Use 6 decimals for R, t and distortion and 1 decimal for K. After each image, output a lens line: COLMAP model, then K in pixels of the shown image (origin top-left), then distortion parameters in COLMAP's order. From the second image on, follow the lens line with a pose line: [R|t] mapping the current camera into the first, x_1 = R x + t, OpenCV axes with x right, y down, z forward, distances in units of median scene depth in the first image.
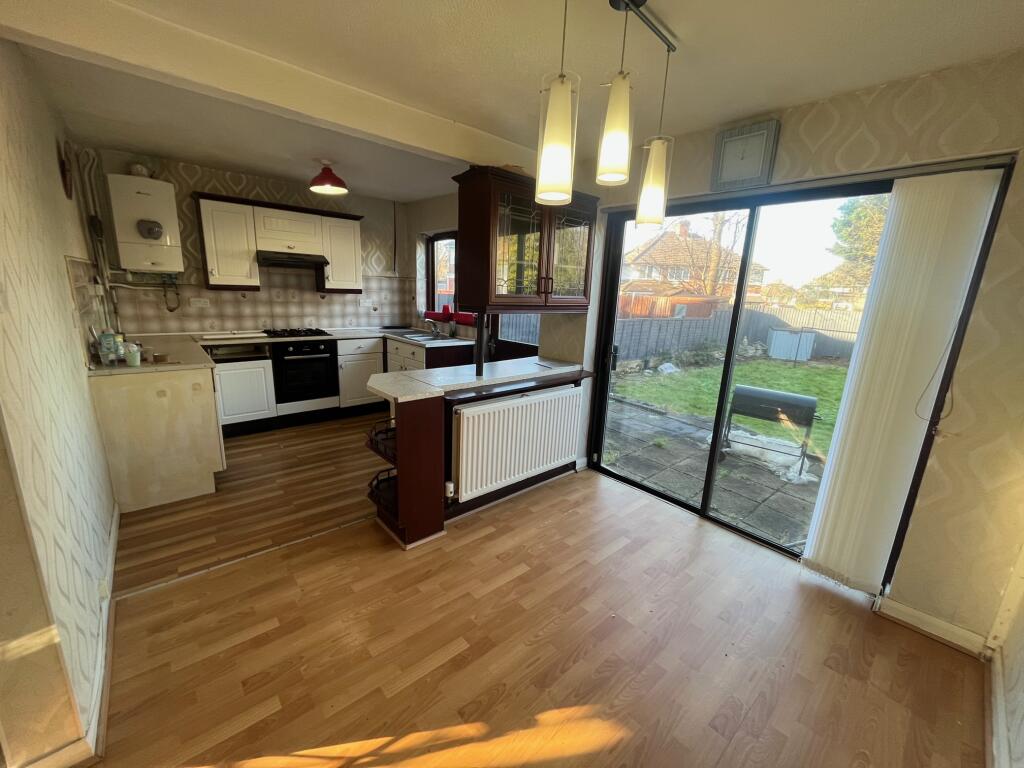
lens RADIAL K [[415.0, 0, 507.1], [0, 415.0, 383.8], [0, 0, 1]] dist [-0.003239, -0.000354]
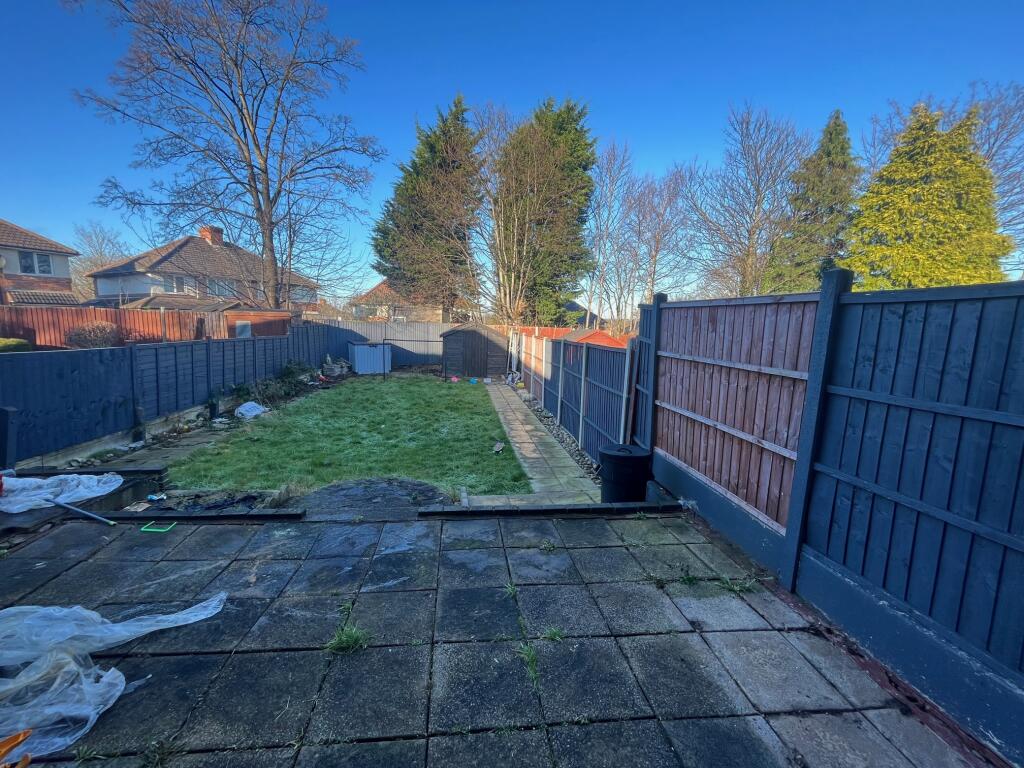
lens RADIAL K [[415.0, 0, 506.5], [0, 415.0, 382.7], [0, 0, 1]] dist [-0.003239, -0.000354]
pose [[0.555121, -0.148648, 0.818379, 0.246379], [0.190857, 0.980413, 0.048618, -0.125231], [-0.809577, 0.129204, 0.572618, 0.941726]]
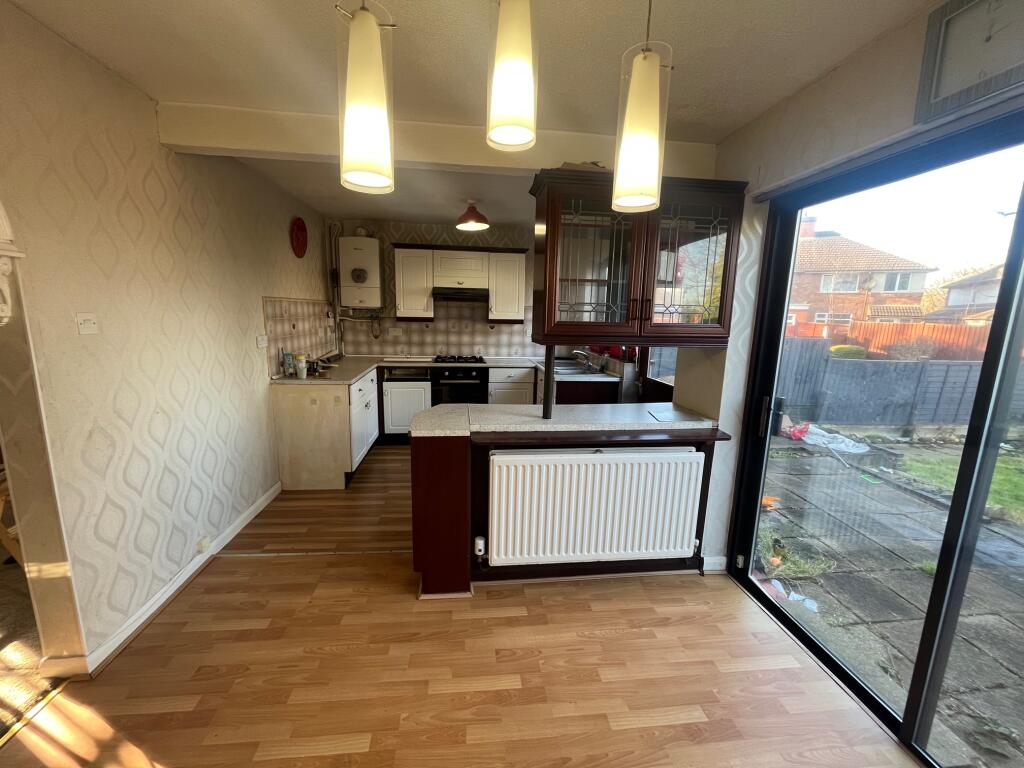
lens RADIAL K [[415.0, 0, 503.8], [0, 415.0, 383.7], [0, 0, 1]] dist [-0.003239, -0.000354]
pose [[0.818074, 0.074942, -0.570209, 0.272396], [-0.117645, 0.992314, -0.038366, -0.038767], [0.562952, 0.098469, 0.820603, 0.215775]]
